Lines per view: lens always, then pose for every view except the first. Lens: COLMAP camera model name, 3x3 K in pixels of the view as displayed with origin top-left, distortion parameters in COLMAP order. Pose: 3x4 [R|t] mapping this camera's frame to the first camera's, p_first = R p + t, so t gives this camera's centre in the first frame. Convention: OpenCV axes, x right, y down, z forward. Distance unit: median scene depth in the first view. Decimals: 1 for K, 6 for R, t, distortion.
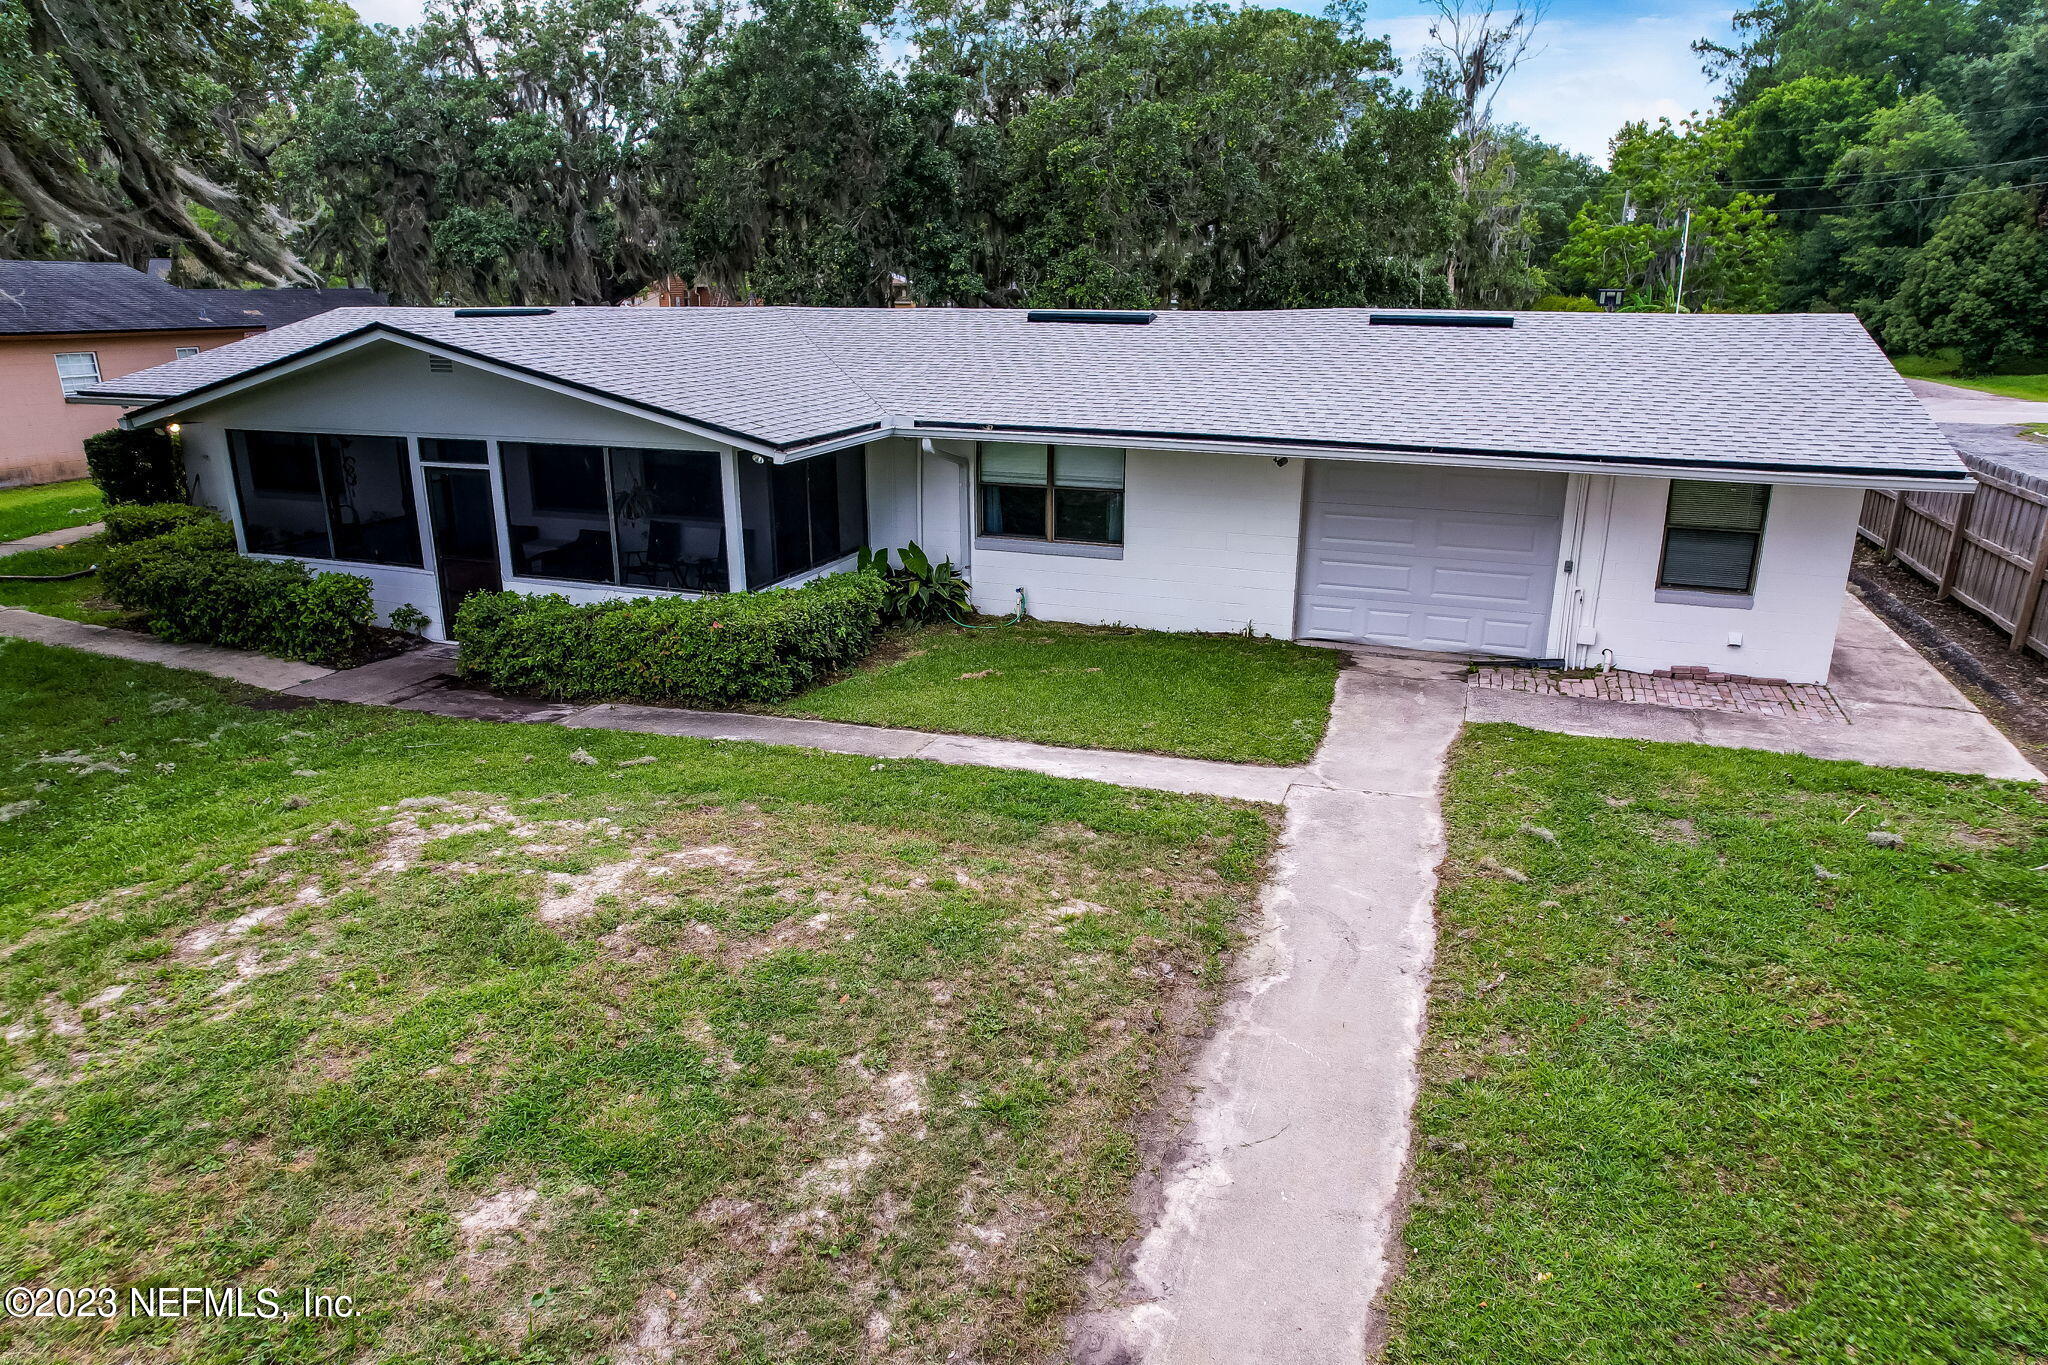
lens RADIAL K [[1232.4, 0, 1024.0], [0, 1232.4, 682.5], [0, 0, 1]] dist [-0.001794, 0.000732]
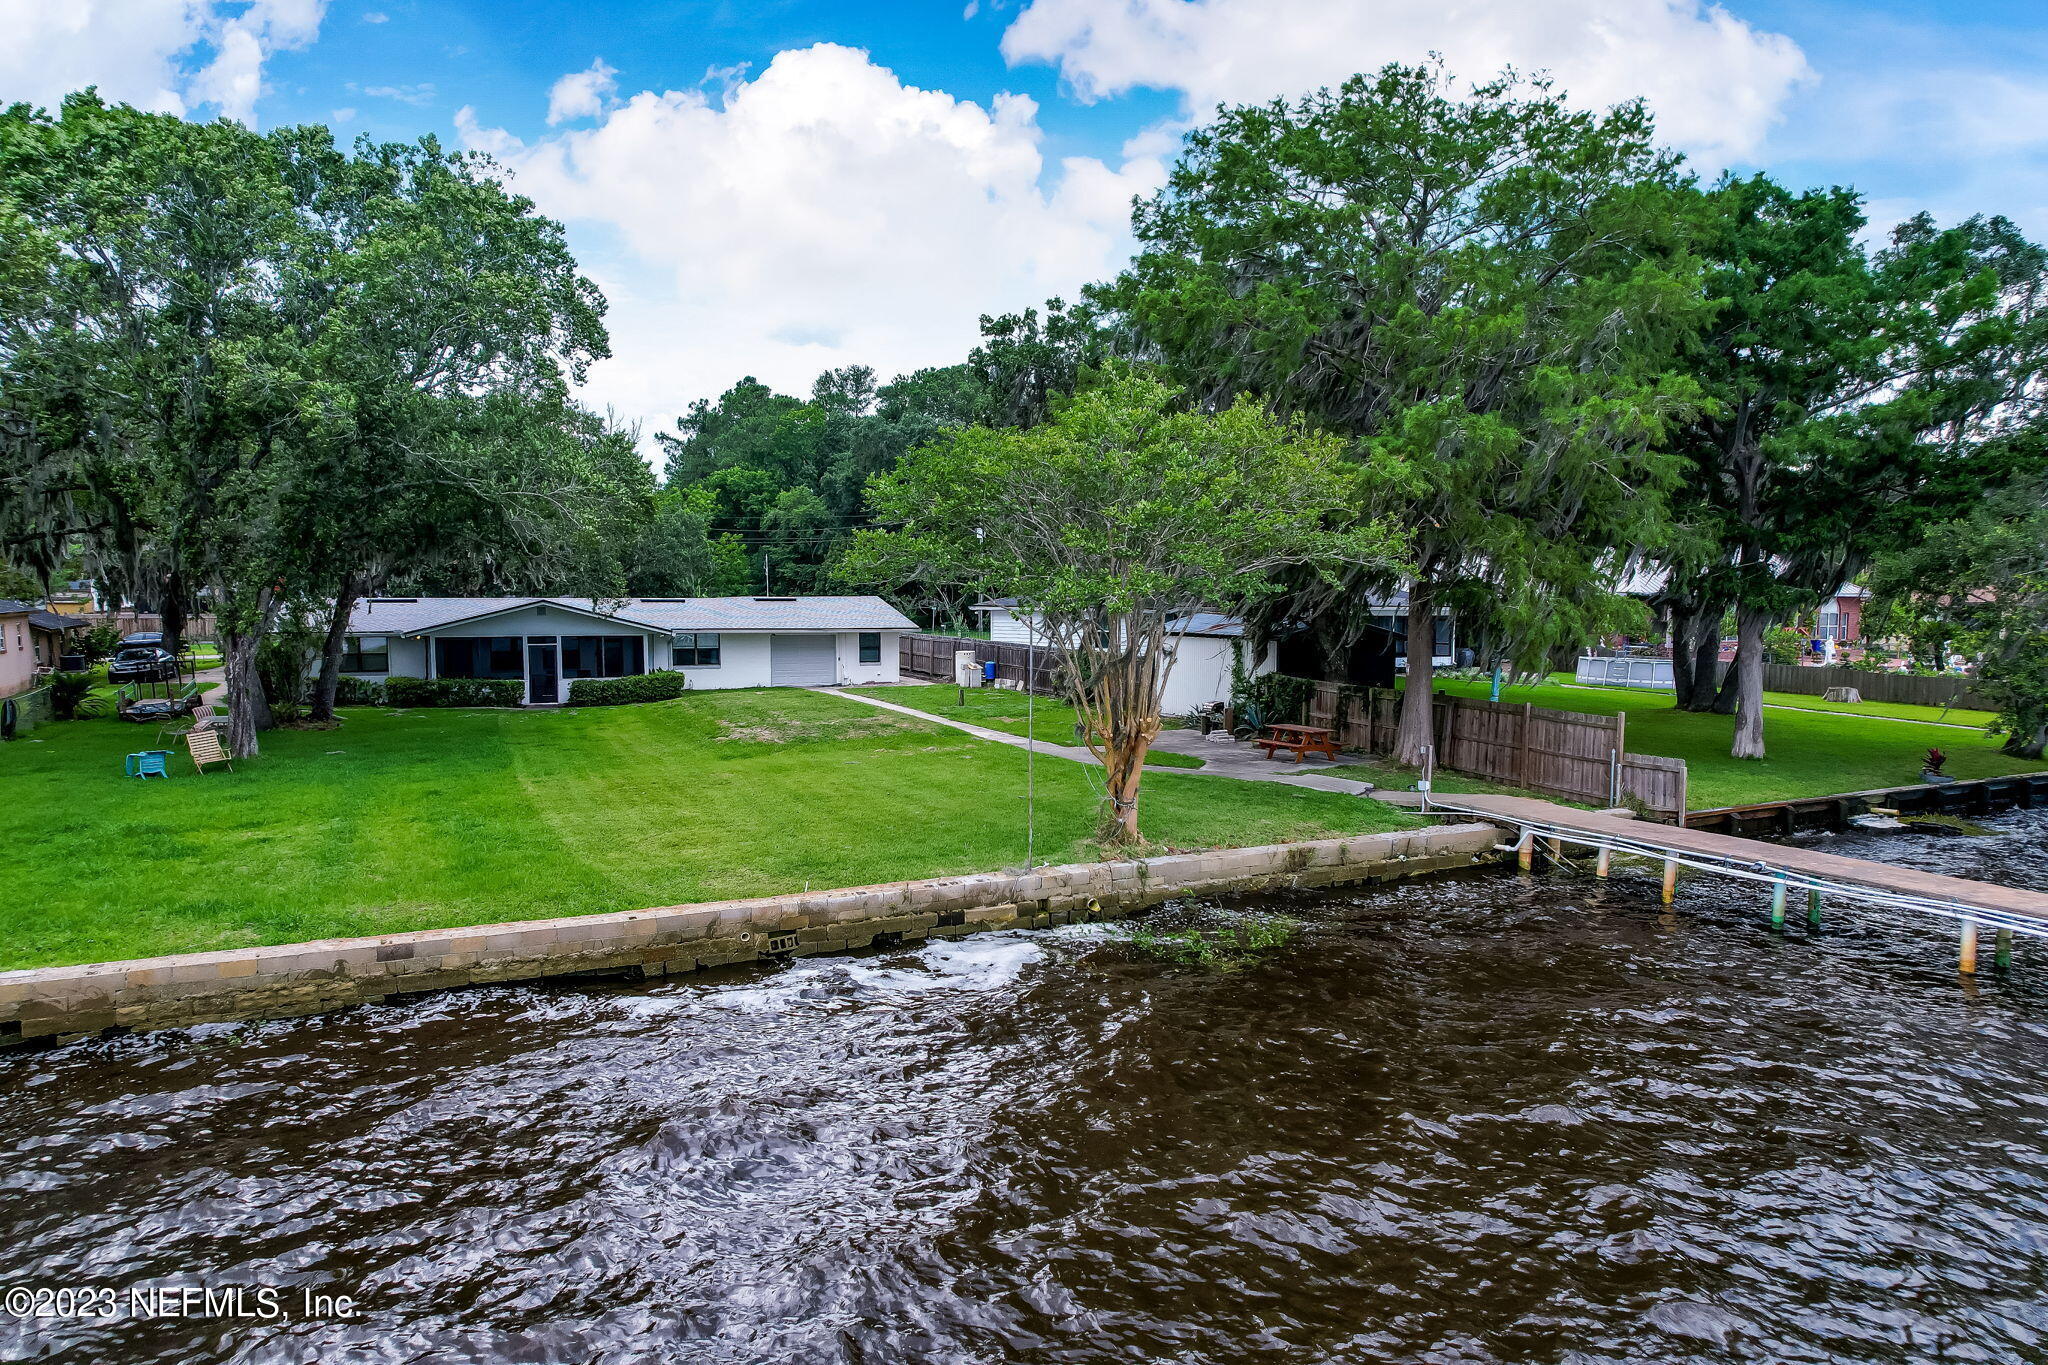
lens RADIAL K [[1232.4, 0, 1024.0], [0, 1232.4, 682.5], [0, 0, 1]] dist [-0.001794, 0.000732]
pose [[0.681367, -0.059213, 0.729543, -1.865638], [0.223202, 0.966057, -0.130053, 0.573857], [-0.697079, 0.251450, 0.671456, -1.848521]]
